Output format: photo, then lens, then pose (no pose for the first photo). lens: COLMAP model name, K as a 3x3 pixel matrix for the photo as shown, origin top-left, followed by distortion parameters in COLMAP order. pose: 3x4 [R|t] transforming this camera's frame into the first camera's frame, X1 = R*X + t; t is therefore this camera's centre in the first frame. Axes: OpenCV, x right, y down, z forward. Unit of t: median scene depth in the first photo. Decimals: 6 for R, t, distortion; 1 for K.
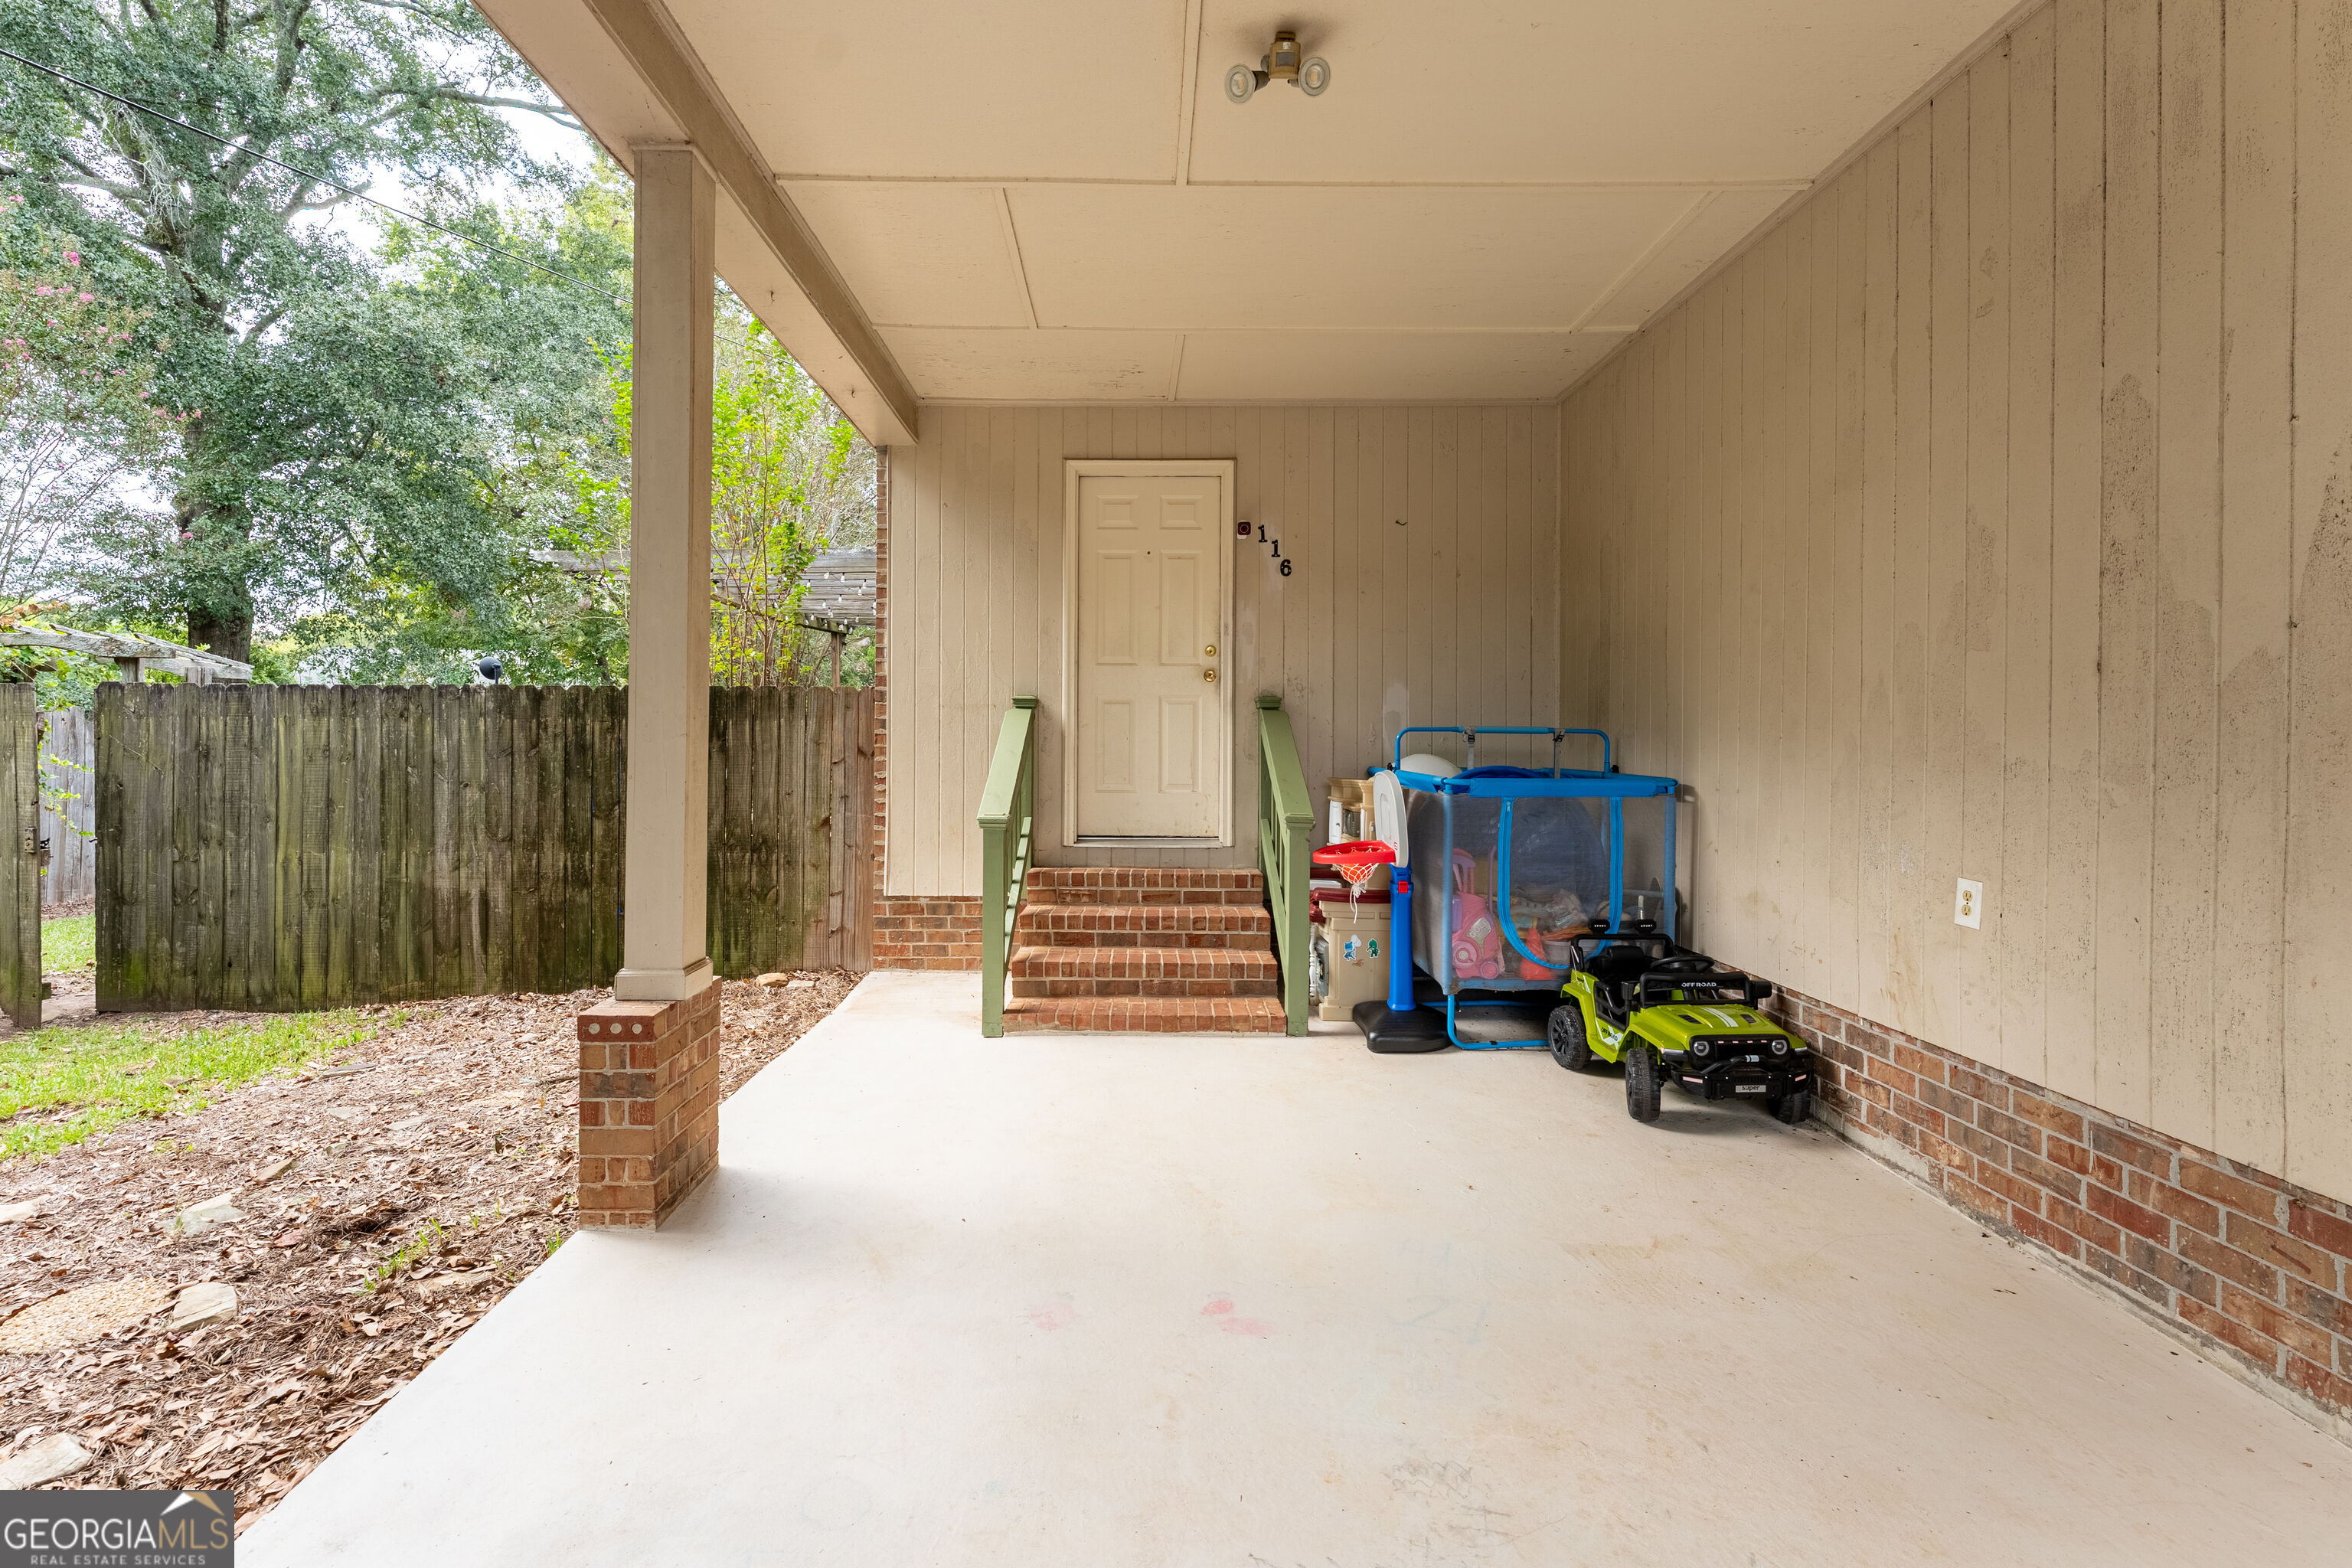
lens RADIAL K [[1033.2, 0, 1141.7], [0, 1033.2, 737.7], [0, 0, 1]] dist [0.002178, -0.000410]
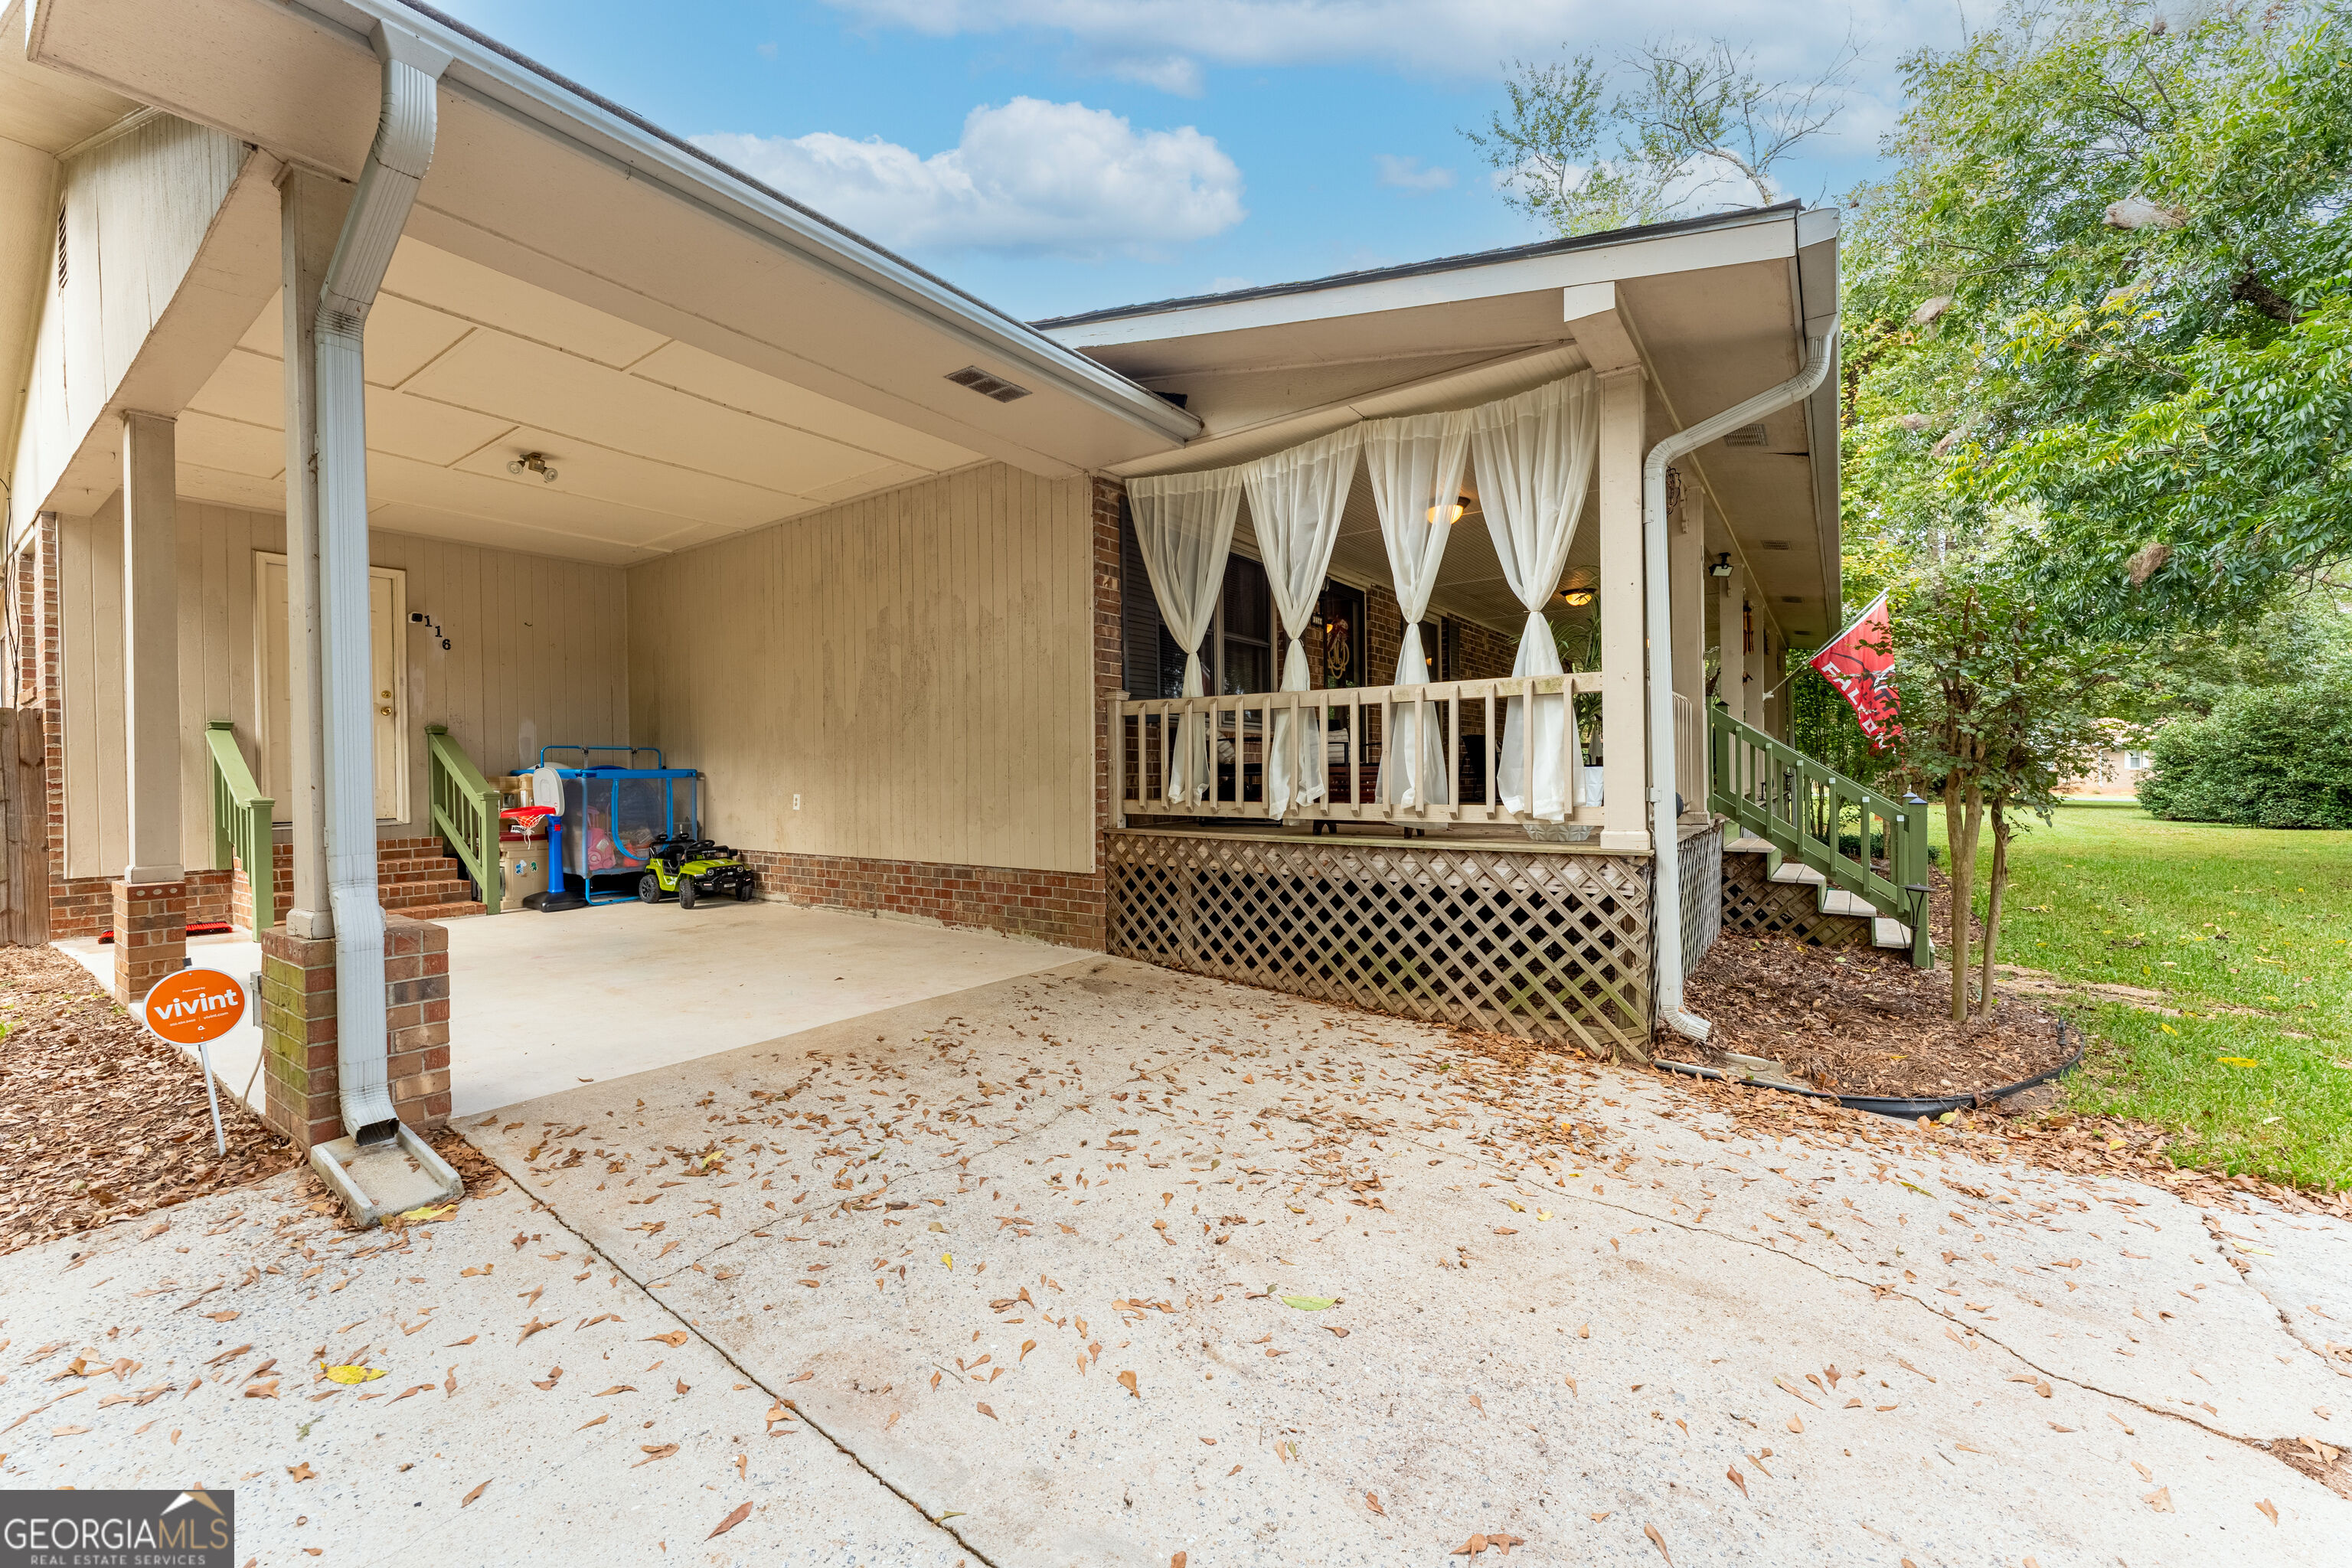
lens RADIAL K [[946.7, 0, 1159.7], [0, 946.7, 784.6], [0, 0, 1]] dist [0.000478, -0.000515]
pose [[0.580139, -0.021347, 0.814238, -0.495212], [0.013073, 0.999772, 0.016897, 0.046440], [-0.814412, 0.000842, 0.580286, -0.871806]]
